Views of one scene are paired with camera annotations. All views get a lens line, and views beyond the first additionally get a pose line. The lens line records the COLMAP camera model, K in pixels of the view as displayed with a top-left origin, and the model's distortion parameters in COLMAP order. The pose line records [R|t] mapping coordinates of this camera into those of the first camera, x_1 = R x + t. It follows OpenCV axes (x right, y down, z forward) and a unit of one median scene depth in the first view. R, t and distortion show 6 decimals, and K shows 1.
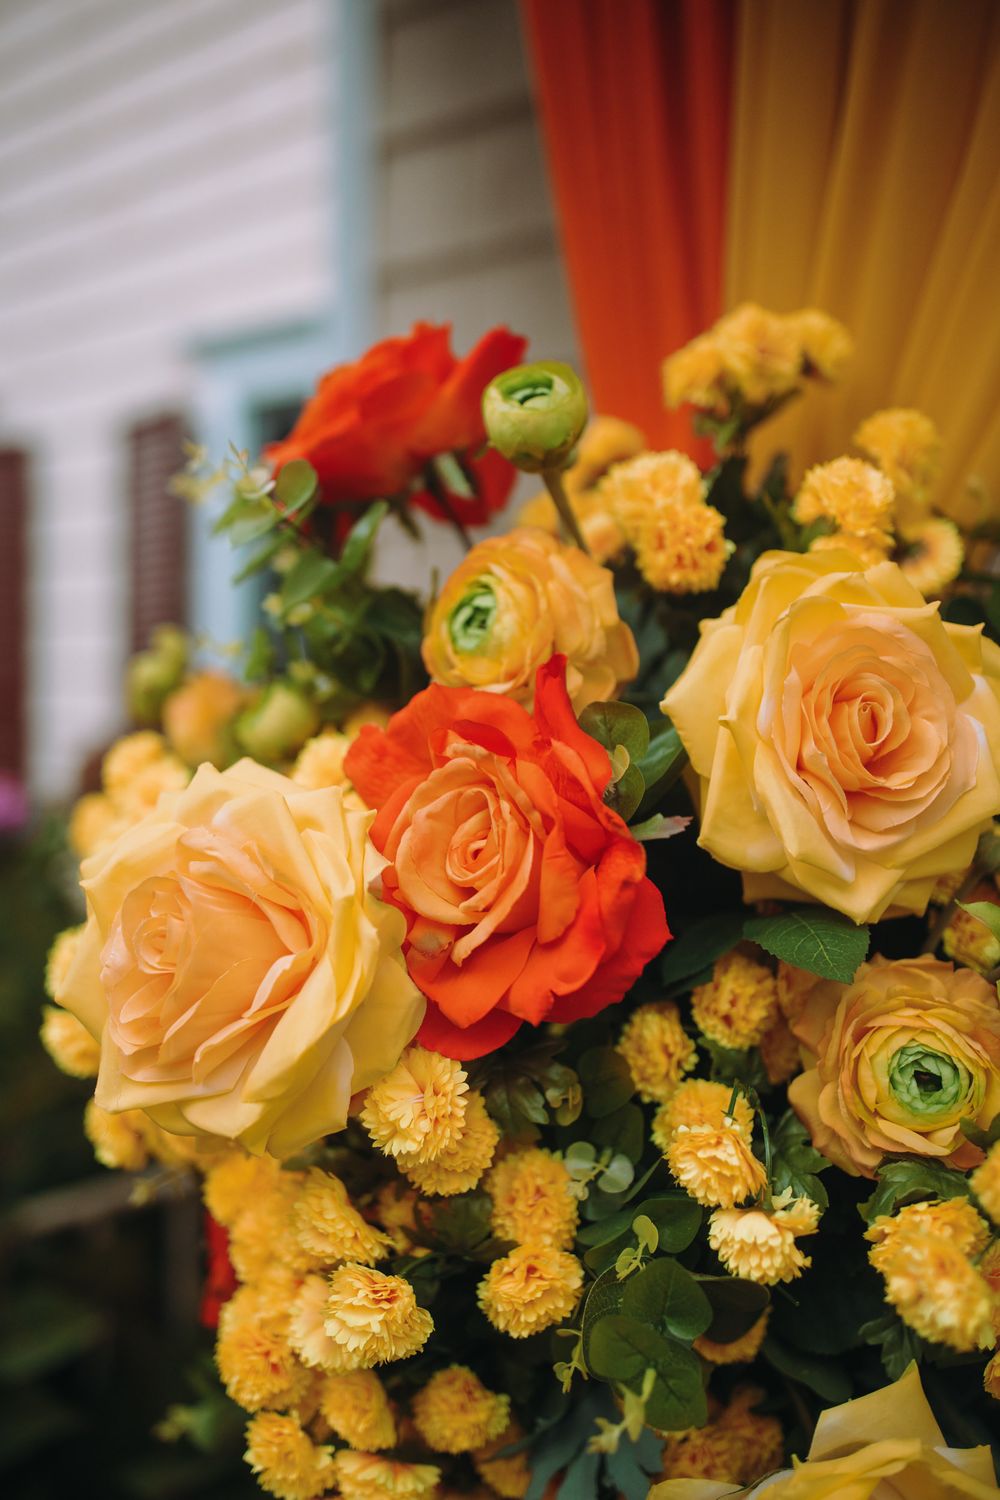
lens RADIAL K [[1373.0, 0, 500.0], [0, 1373.0, 750.0], [0, 0, 1]] dist [-0.005264, -0.005495]
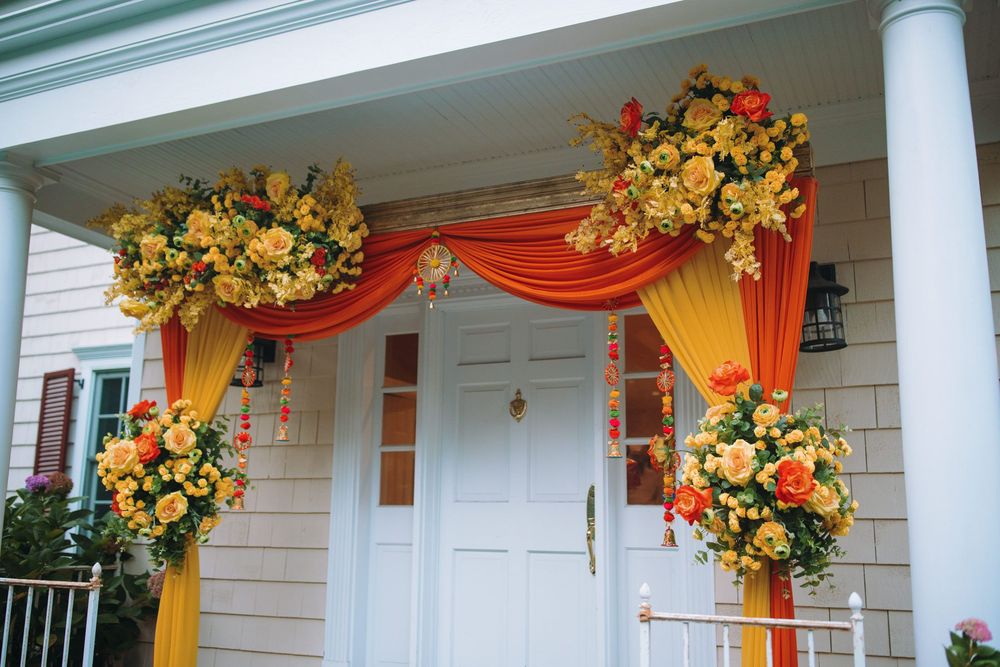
lens RADIAL K [[915.3, 0, 500.0], [0, 915.3, 333.5], [0, 0, 1]] dist [-0.005264, -0.005495]
pose [[0.959680, 0.061325, 0.274323, 0.669006], [0.010901, 0.967058, -0.254321, 1.113715], [-0.280883, 0.247057, 0.927398, -7.136706]]
